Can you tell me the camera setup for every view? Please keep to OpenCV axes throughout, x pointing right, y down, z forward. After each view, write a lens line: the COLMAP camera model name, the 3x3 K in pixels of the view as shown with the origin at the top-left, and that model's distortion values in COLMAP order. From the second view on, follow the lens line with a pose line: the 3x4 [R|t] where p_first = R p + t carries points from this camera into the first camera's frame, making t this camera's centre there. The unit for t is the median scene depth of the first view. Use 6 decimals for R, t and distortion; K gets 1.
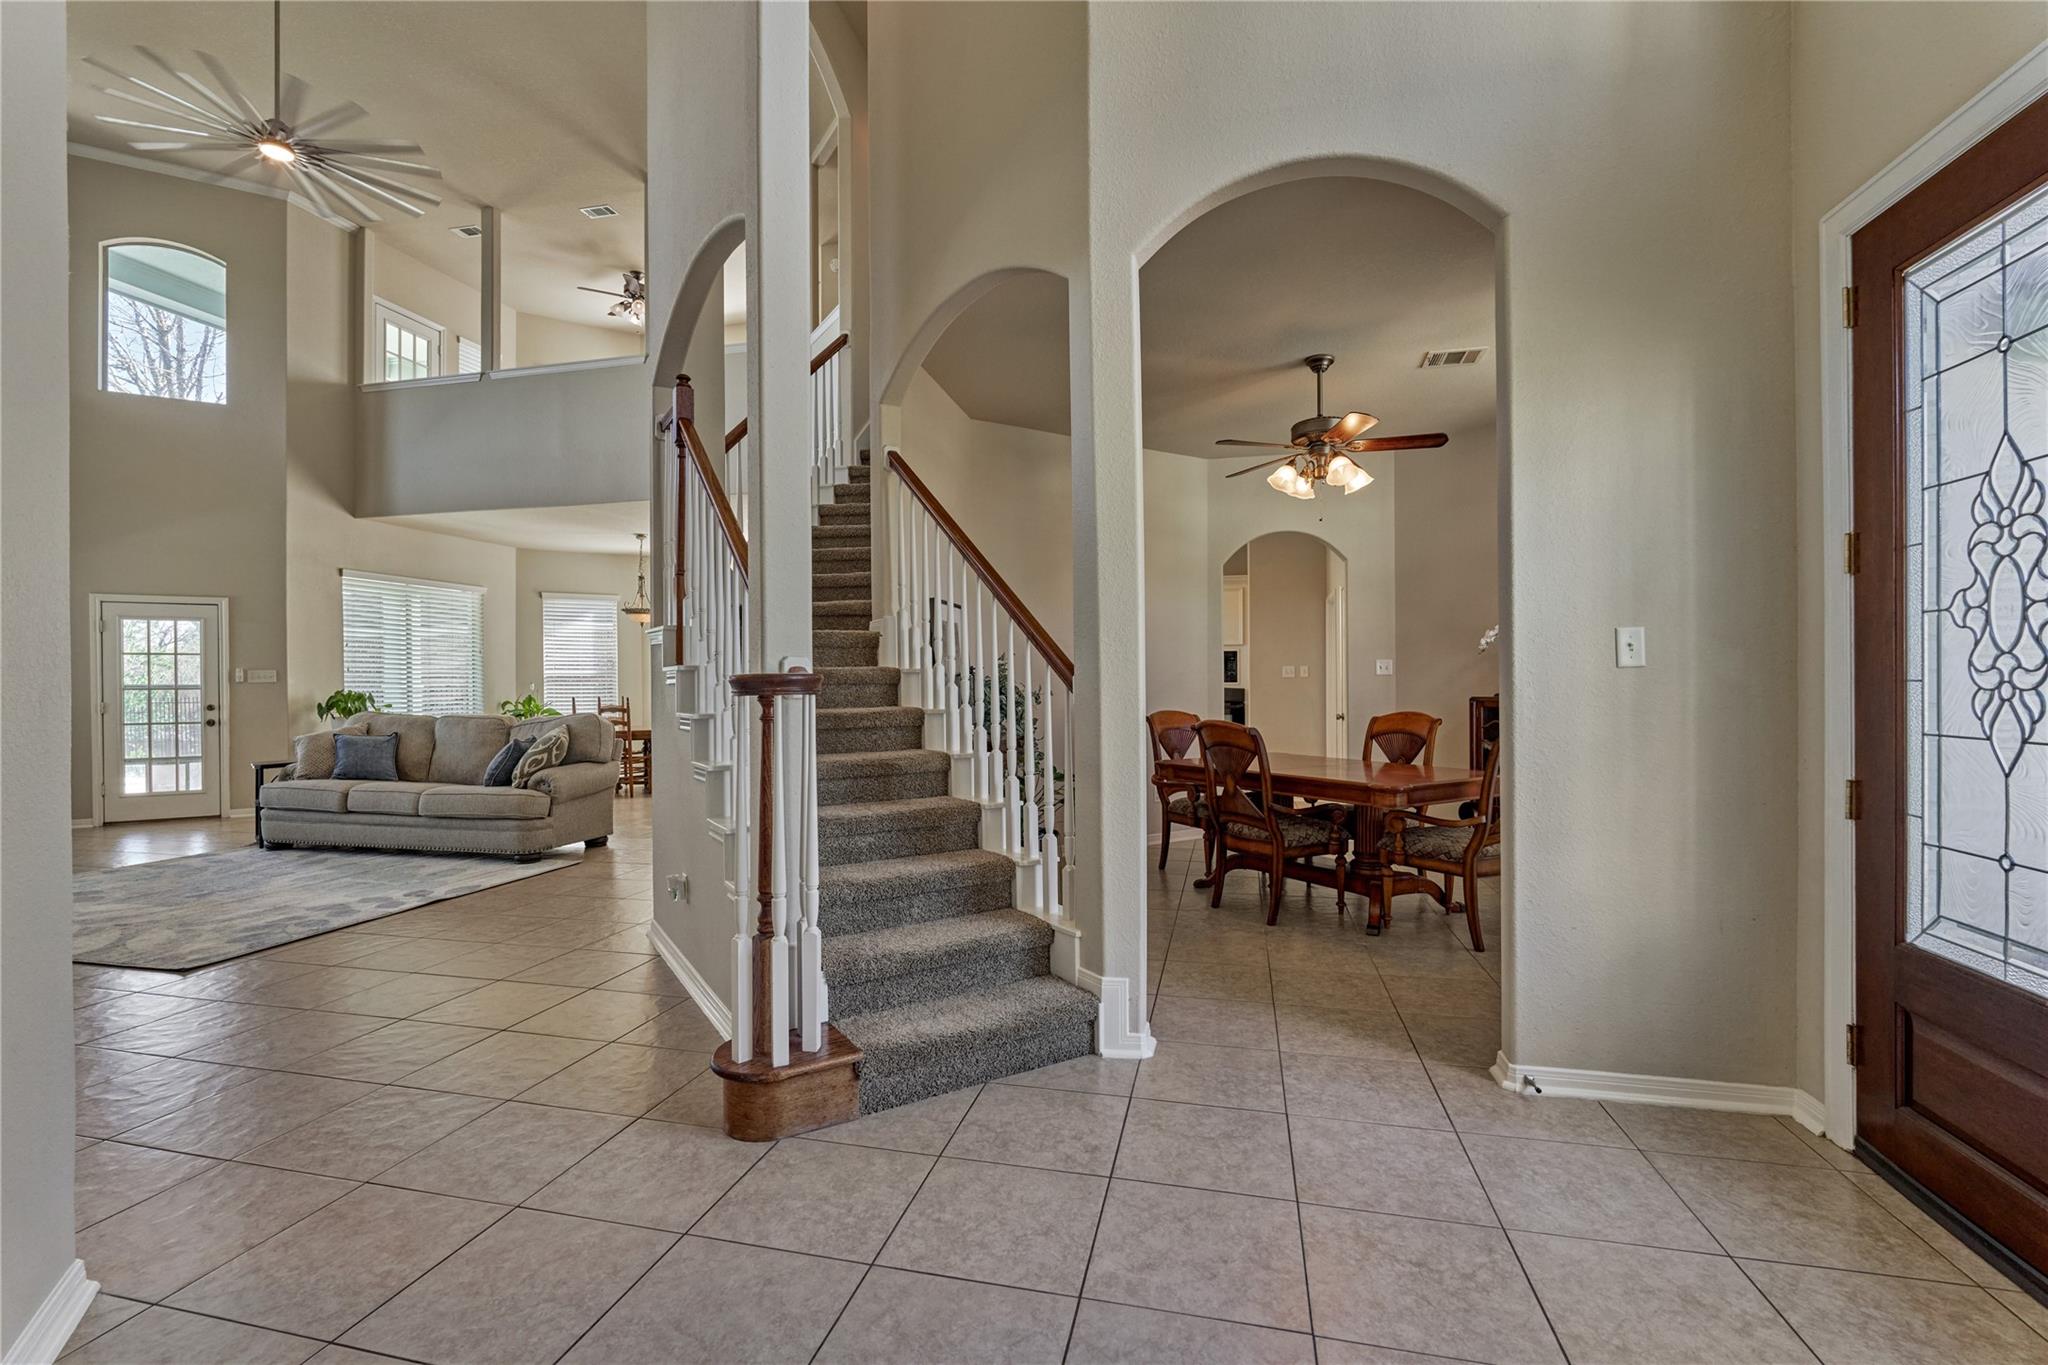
lens RADIAL K [[888.3, 0, 1024.5], [0, 888.3, 687.0], [0, 0, 1]] dist [-0.006378, -0.000301]
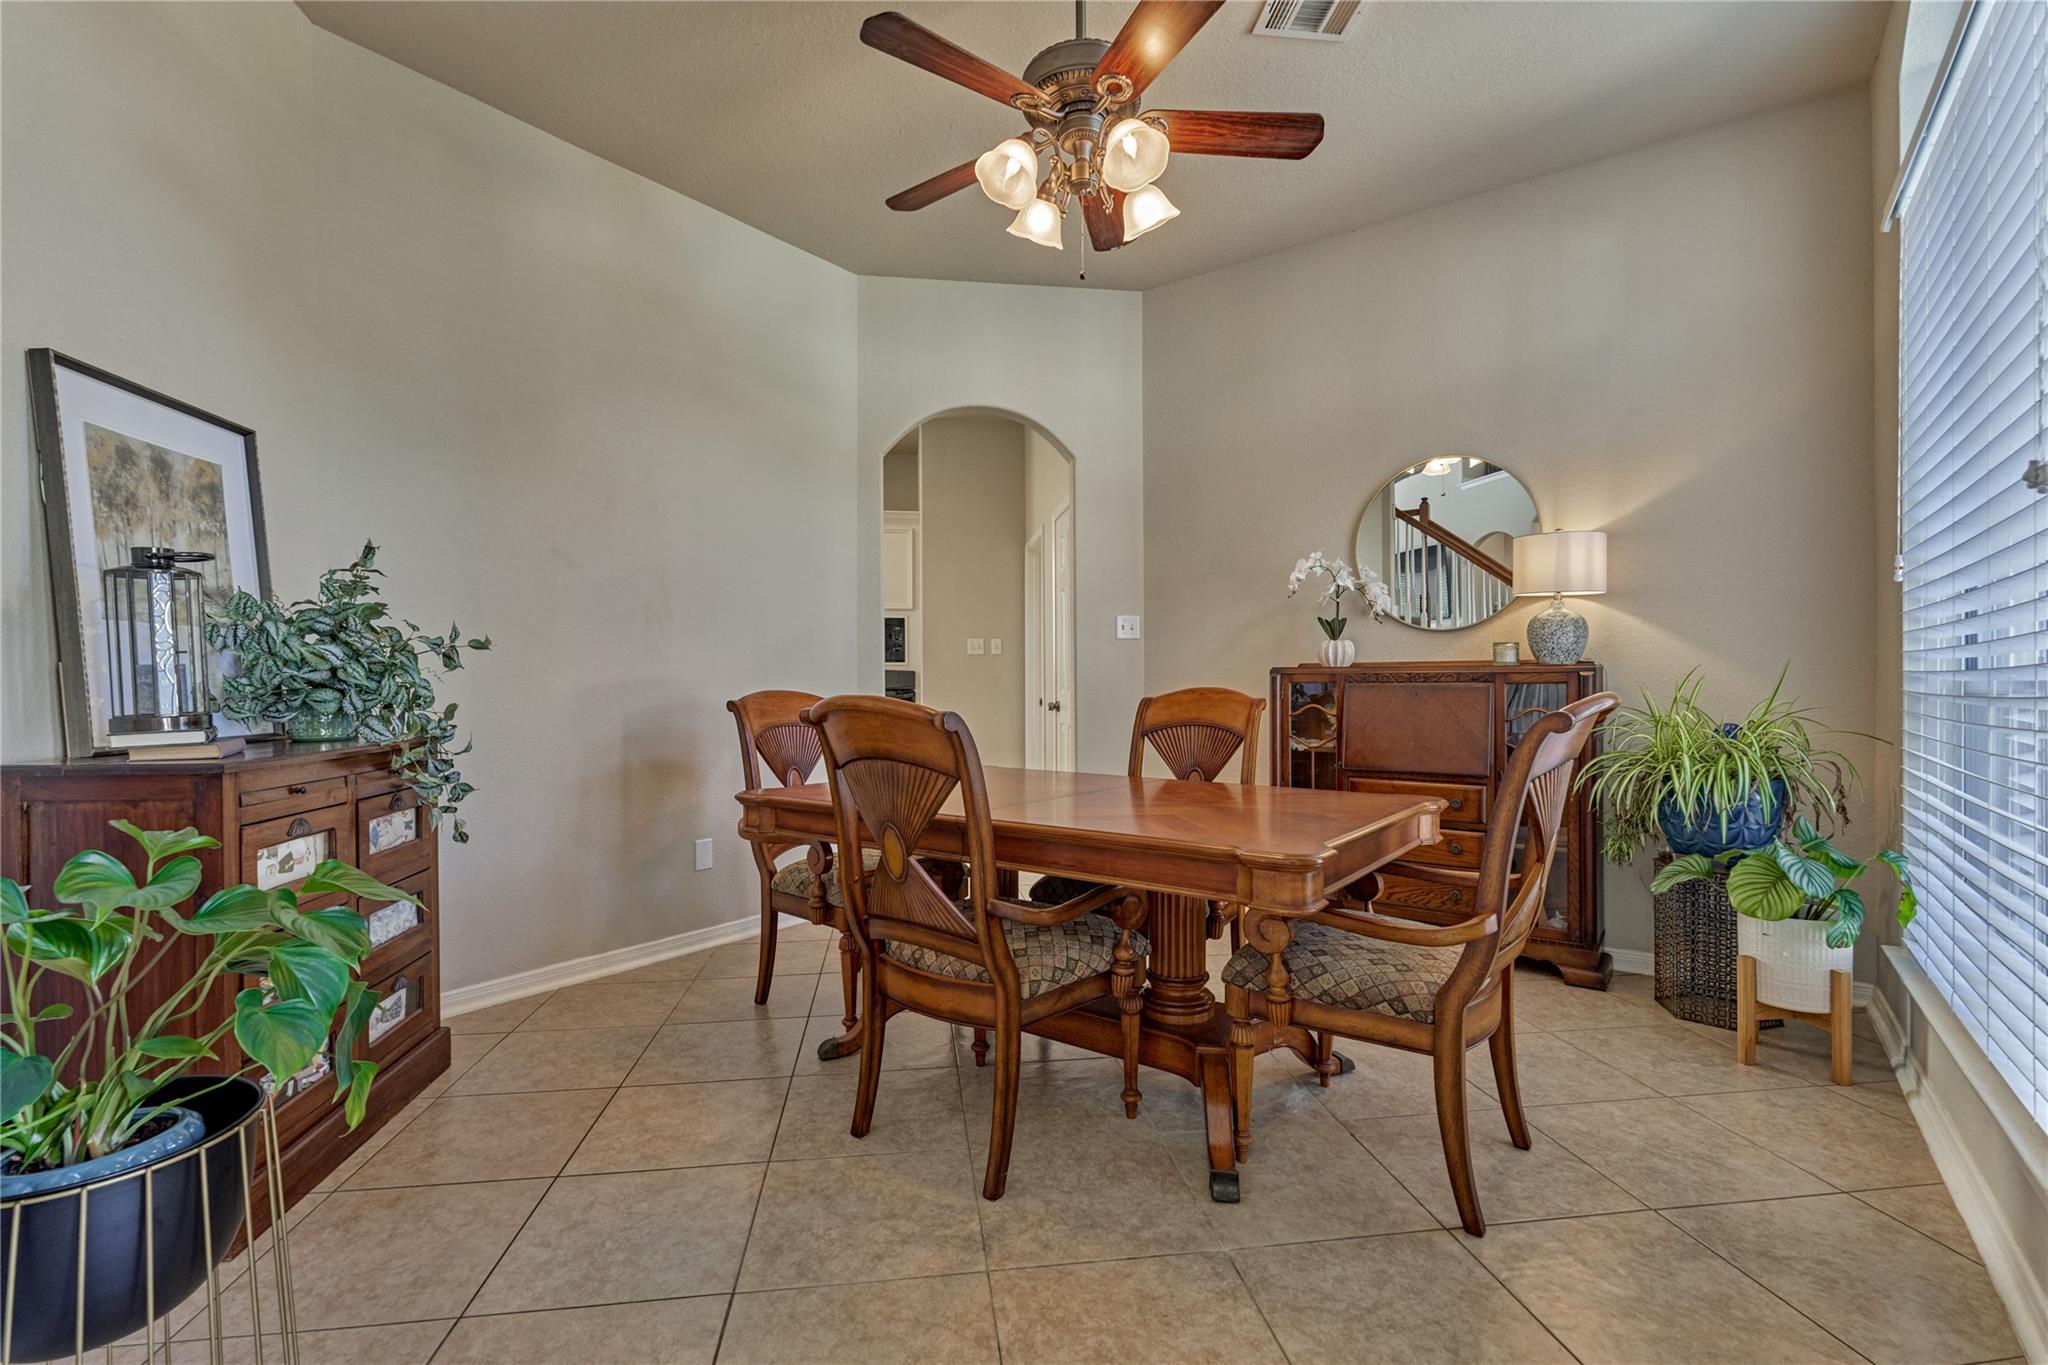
lens RADIAL K [[915.7, 0, 1023.4], [0, 915.7, 686.9], [0, 0, 1]] dist [-0.003930, -0.000125]
pose [[0.933356, -0.000409, 0.358951, 0.117315], [0.001962, 0.999990, -0.003961, 0.029895], [-0.358946, 0.004401, 0.933348, 0.504329]]
